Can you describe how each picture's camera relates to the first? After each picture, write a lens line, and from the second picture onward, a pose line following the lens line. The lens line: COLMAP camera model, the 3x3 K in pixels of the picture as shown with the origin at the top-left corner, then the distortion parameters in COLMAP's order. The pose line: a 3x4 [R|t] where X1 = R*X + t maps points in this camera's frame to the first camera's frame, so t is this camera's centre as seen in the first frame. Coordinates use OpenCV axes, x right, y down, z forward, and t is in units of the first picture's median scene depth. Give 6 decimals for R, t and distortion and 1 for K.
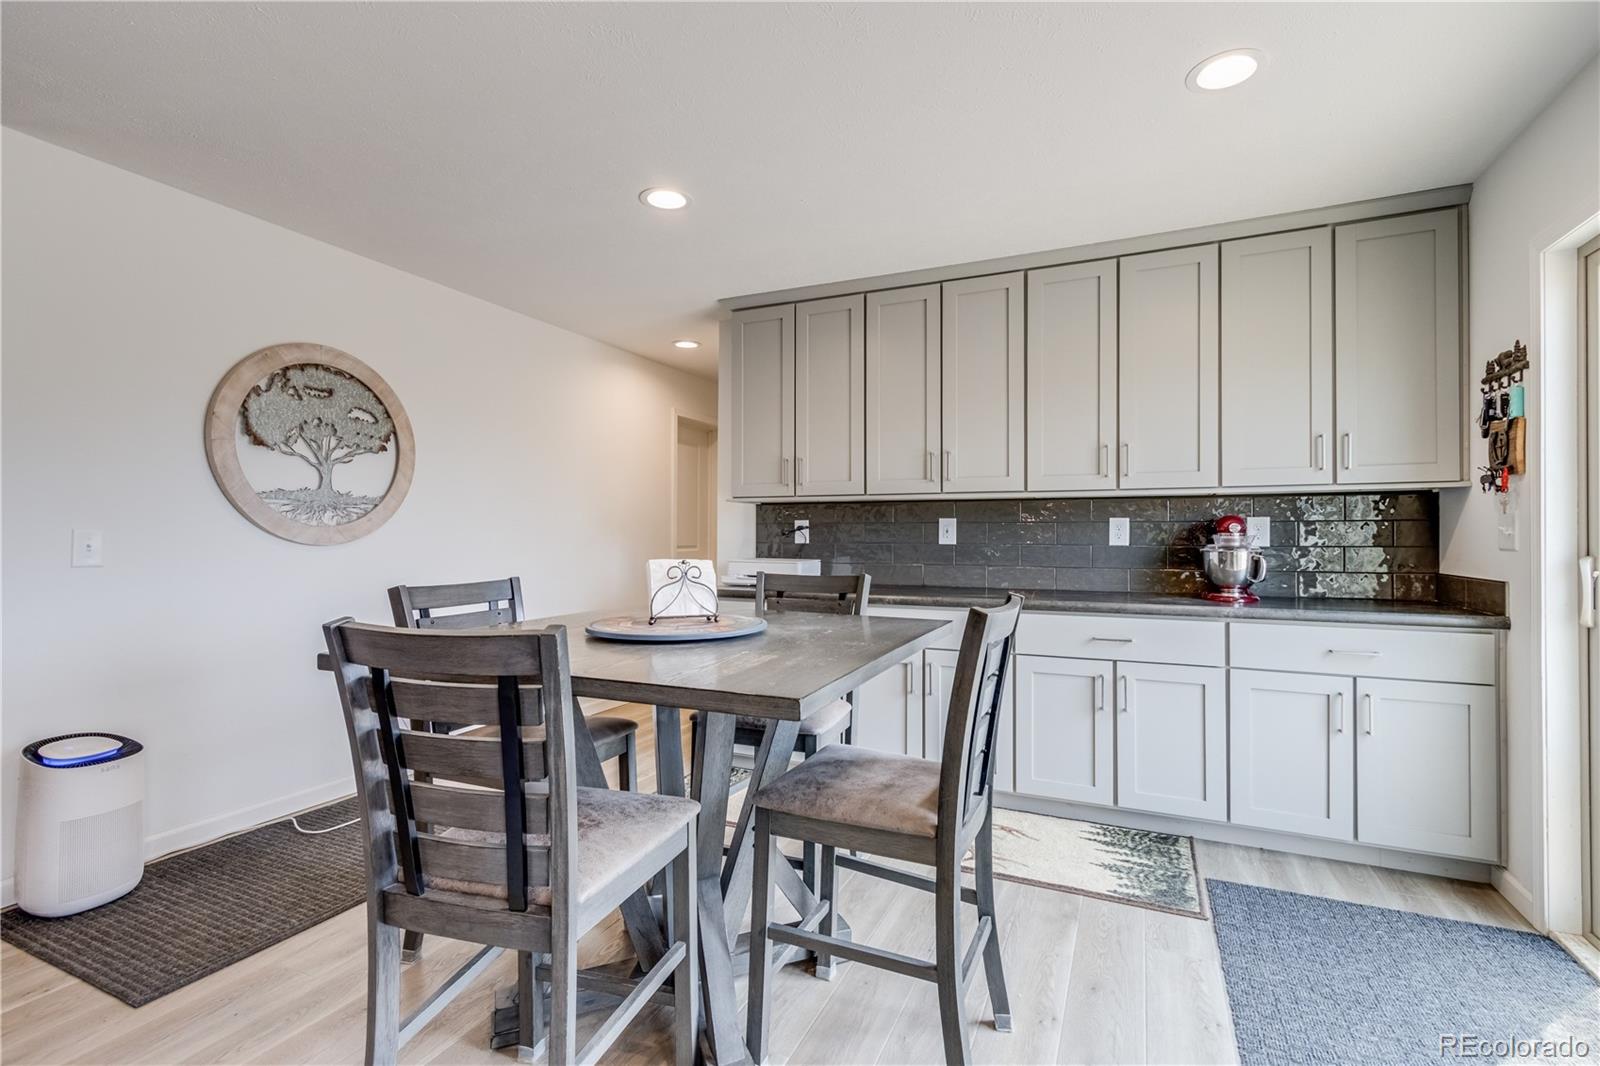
lens RADIAL K [[775.8, 0, 794.5], [0, 775.8, 523.8], [0, 0, 1]] dist [0.016389, 0.000536]
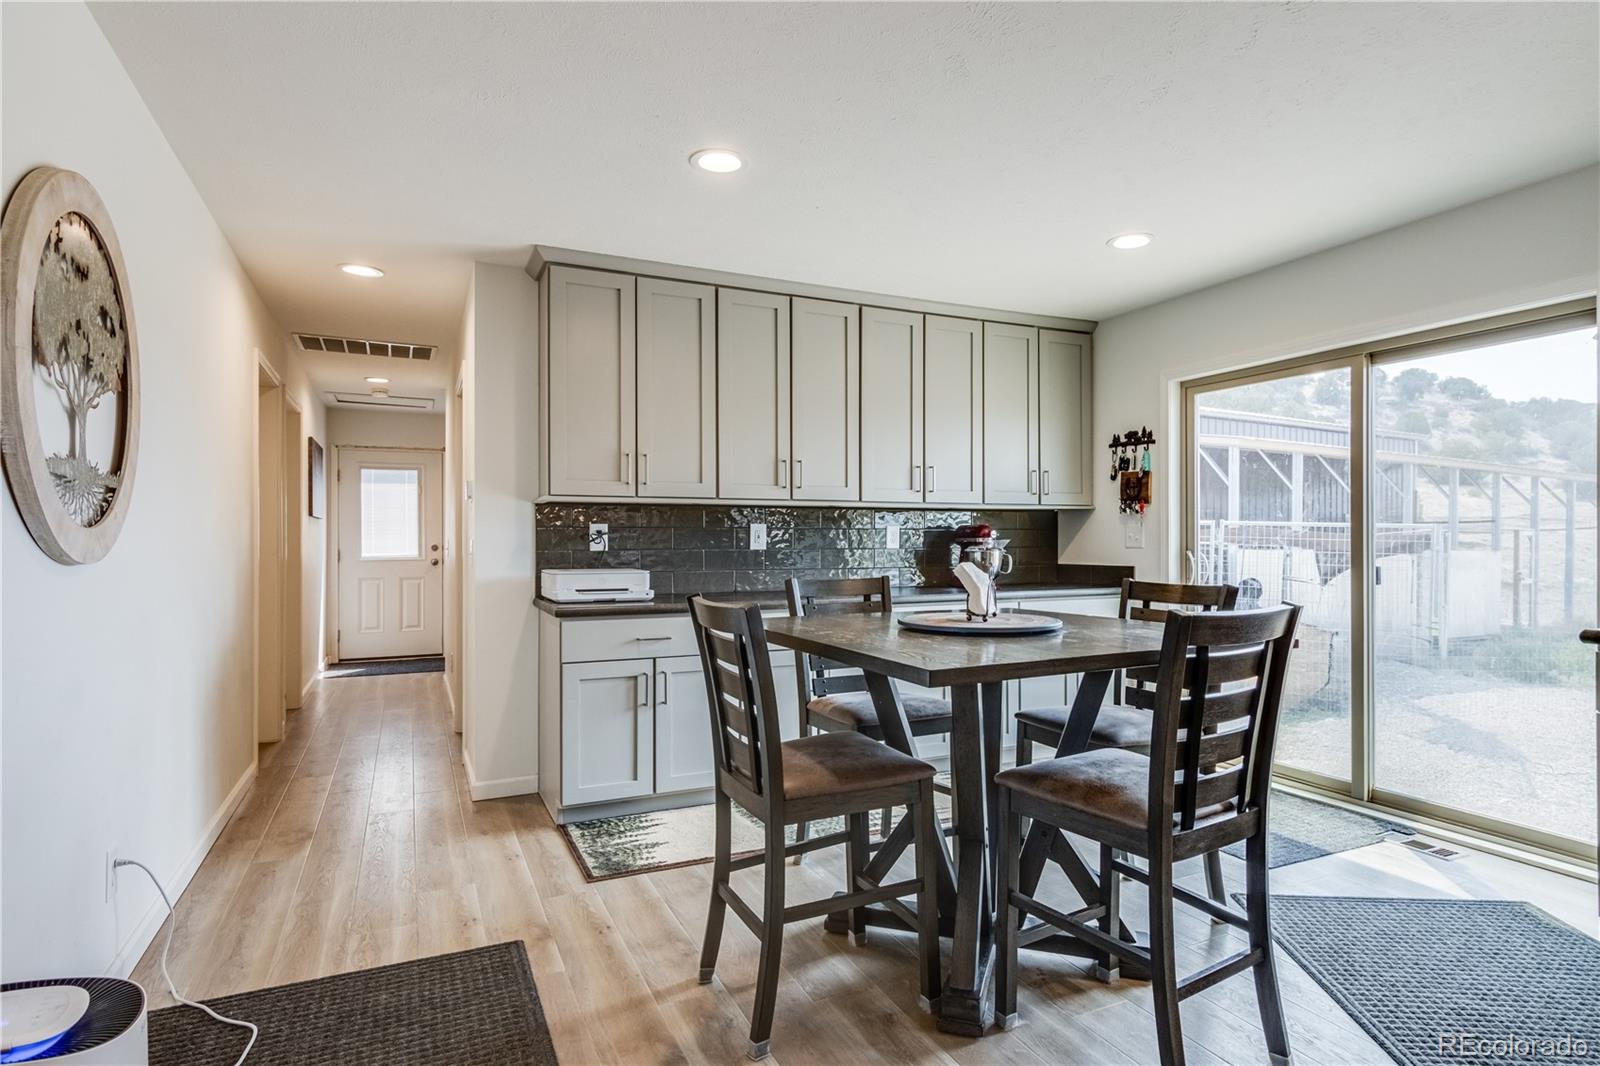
lens RADIAL K [[810.2, 0, 772.2], [0, 810.2, 549.0], [0, 0, 1]] dist [0.004703, 0.000149]
pose [[0.656595, -0.010829, 0.754166, -0.697031], [-0.007581, 0.999752, 0.020956, 0.003746], [-0.754206, -0.019477, 0.656349, 0.327461]]
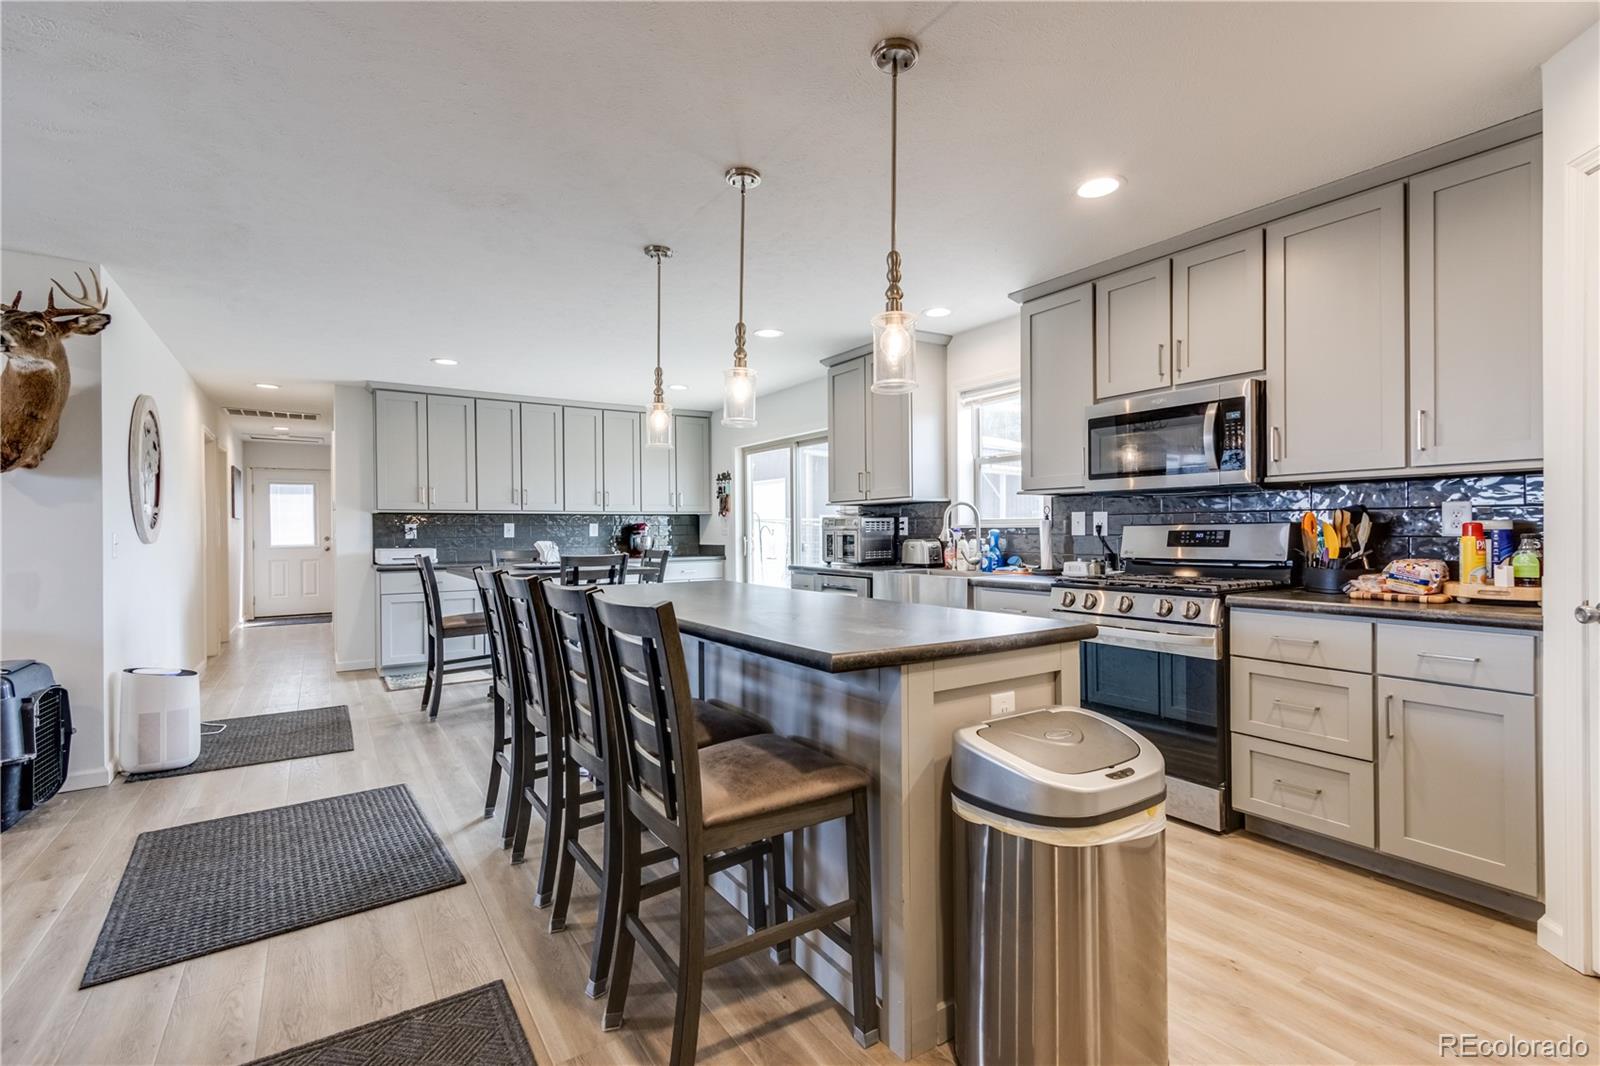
lens RADIAL K [[729.8, 0, 803.2], [0, 729.8, 541.5], [0, 0, 1]] dist [0.000340, -0.000778]
pose [[0.528060, -0.018219, 0.849012, -1.077760], [-0.003219, 0.999720, 0.023455, -0.007956], [-0.849201, -0.015118, 0.527853, -0.625006]]
